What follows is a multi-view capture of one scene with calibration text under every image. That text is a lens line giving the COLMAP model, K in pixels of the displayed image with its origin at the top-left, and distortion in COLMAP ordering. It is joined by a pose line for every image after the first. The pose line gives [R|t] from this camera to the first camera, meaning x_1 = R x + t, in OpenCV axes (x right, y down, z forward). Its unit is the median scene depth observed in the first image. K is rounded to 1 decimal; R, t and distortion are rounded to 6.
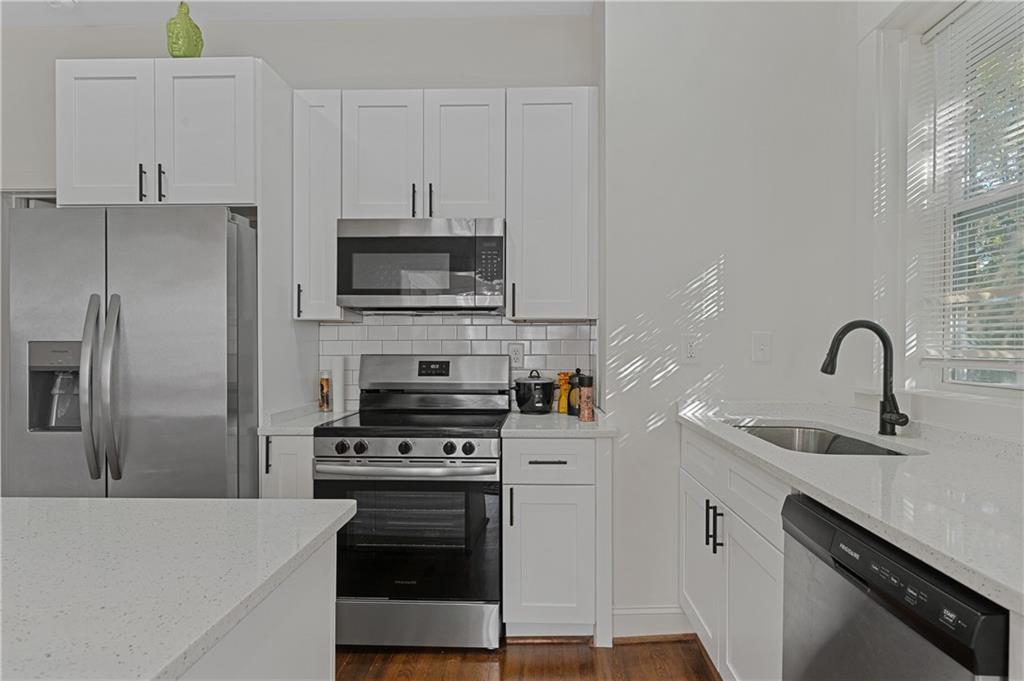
lens RADIAL K [[567.2, 0, 541.2], [0, 567.2, 349.9], [0, 0, 1]] dist [-0.004791, 0.000168]
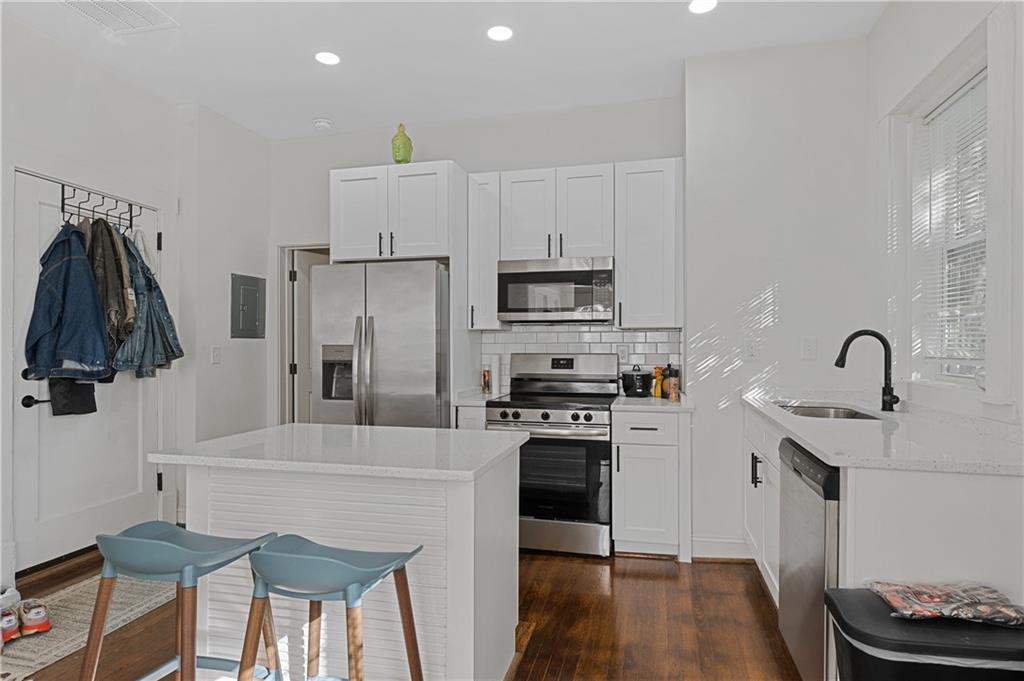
lens RADIAL K [[571.4, 0, 512.0], [0, 571.4, 340.5], [0, 0, 1]] dist [0.001533, 0.001178]
pose [[0.968611, -0.003790, -0.248552, 0.045749], [0.000235, 0.999897, -0.014331, -0.004029], [0.248581, 0.013823, 0.968512, -0.454702]]
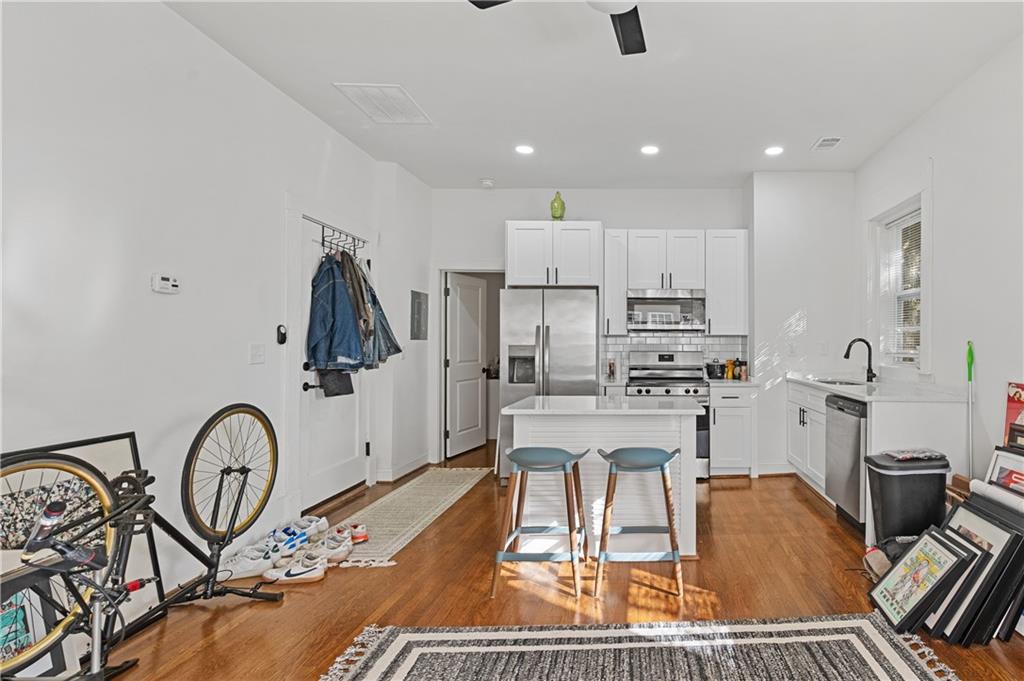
lens RADIAL K [[512.9, 0, 622.8], [0, 512.9, 340.0], [0, 0, 1]] dist [0.000250, -0.000274]
pose [[0.999519, 0.000352, -0.031006, -0.342507], [-0.000800, 0.999895, -0.014464, -0.006681], [0.030998, 0.014482, 0.999415, -1.055976]]
